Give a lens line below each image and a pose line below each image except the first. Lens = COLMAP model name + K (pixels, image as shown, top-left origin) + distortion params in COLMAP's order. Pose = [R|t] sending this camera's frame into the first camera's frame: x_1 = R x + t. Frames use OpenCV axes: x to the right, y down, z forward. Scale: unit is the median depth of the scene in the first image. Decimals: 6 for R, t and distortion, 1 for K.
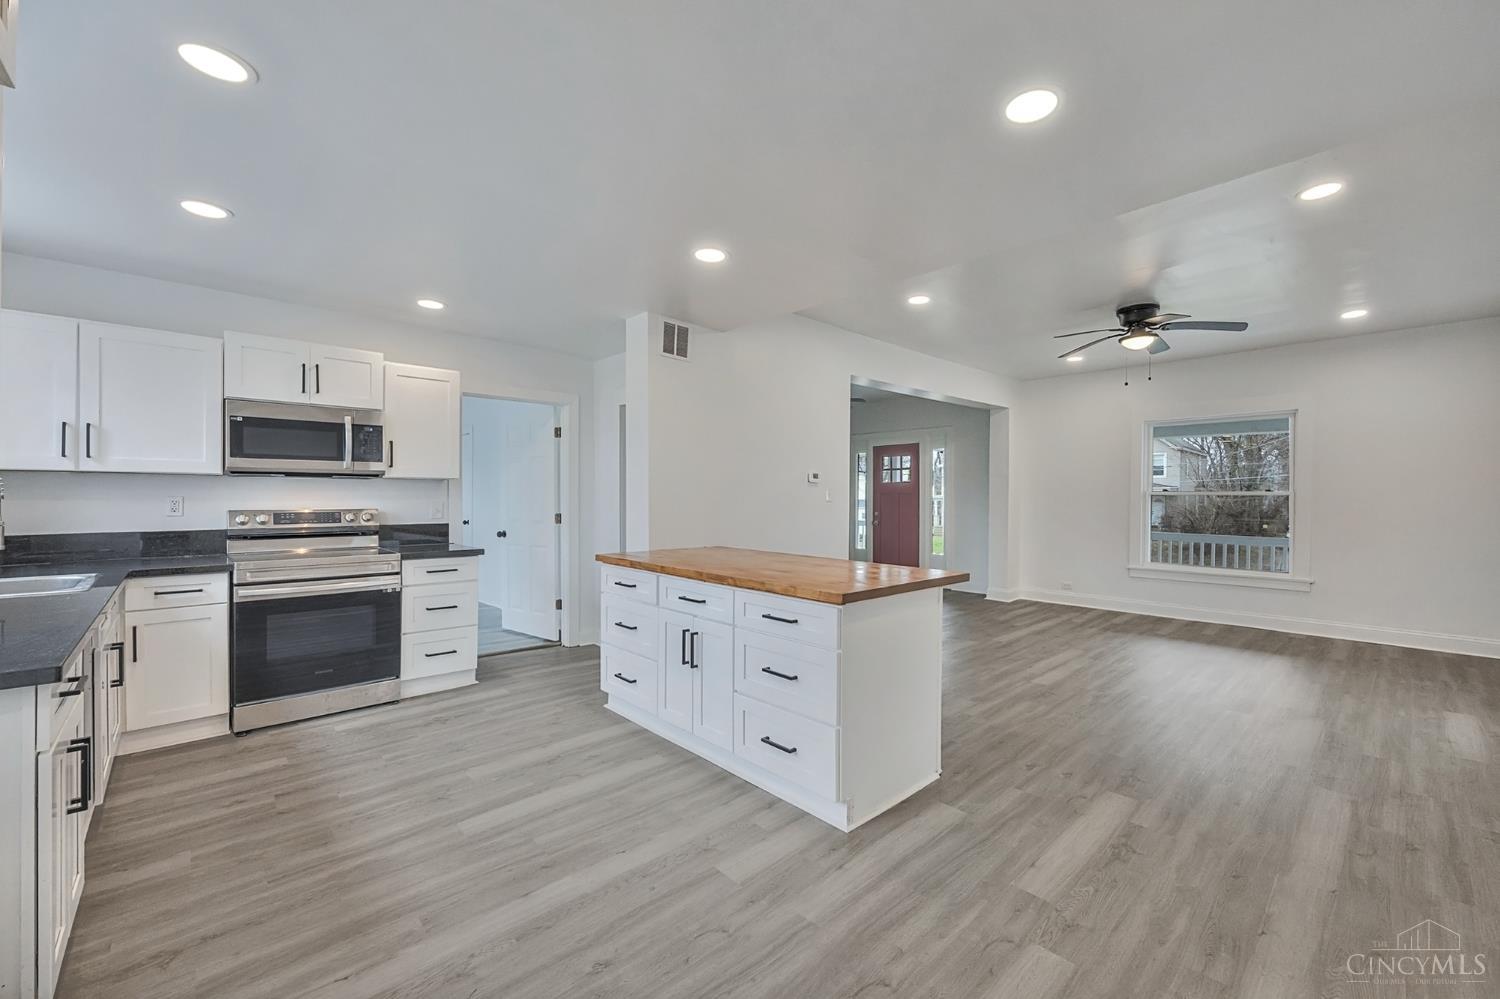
lens RADIAL K [[597.0, 0, 790.1], [0, 597.0, 493.6], [0, 0, 1]] dist [0.003179, 0.001184]
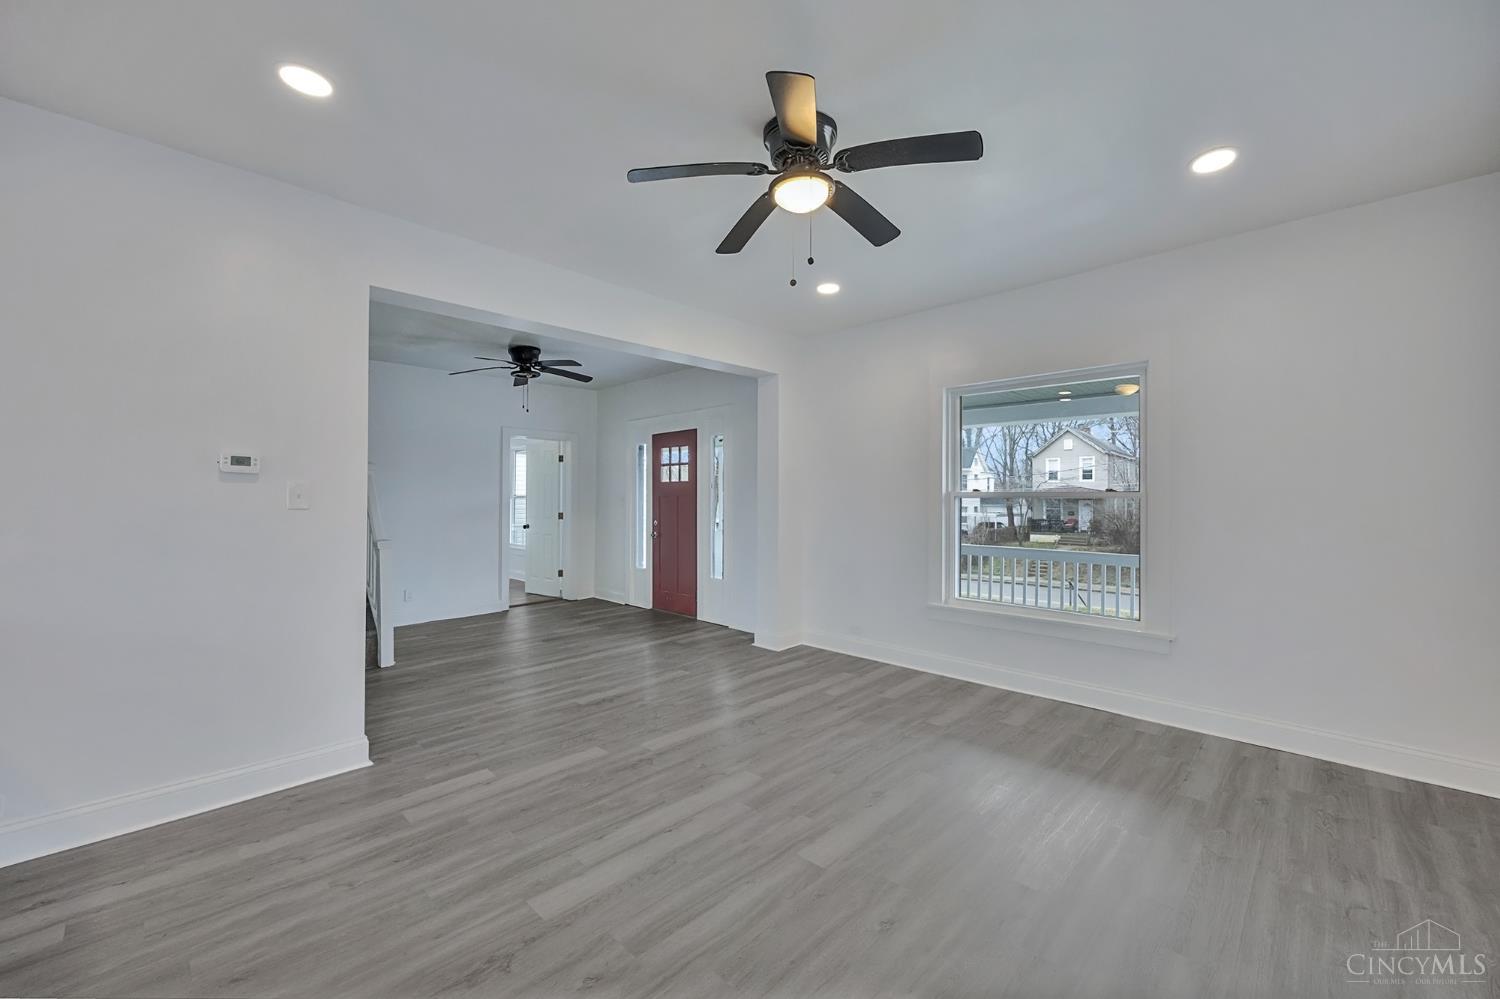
lens RADIAL K [[597.0, 0, 747.3], [0, 597.0, 495.6], [0, 0, 1]] dist [0.003179, 0.001184]
pose [[0.999630, 0.002872, 0.027050, 0.263543], [-0.002821, 0.999994, -0.001900, -0.000307], [-0.027055, 0.001823, 0.999632, 0.250364]]
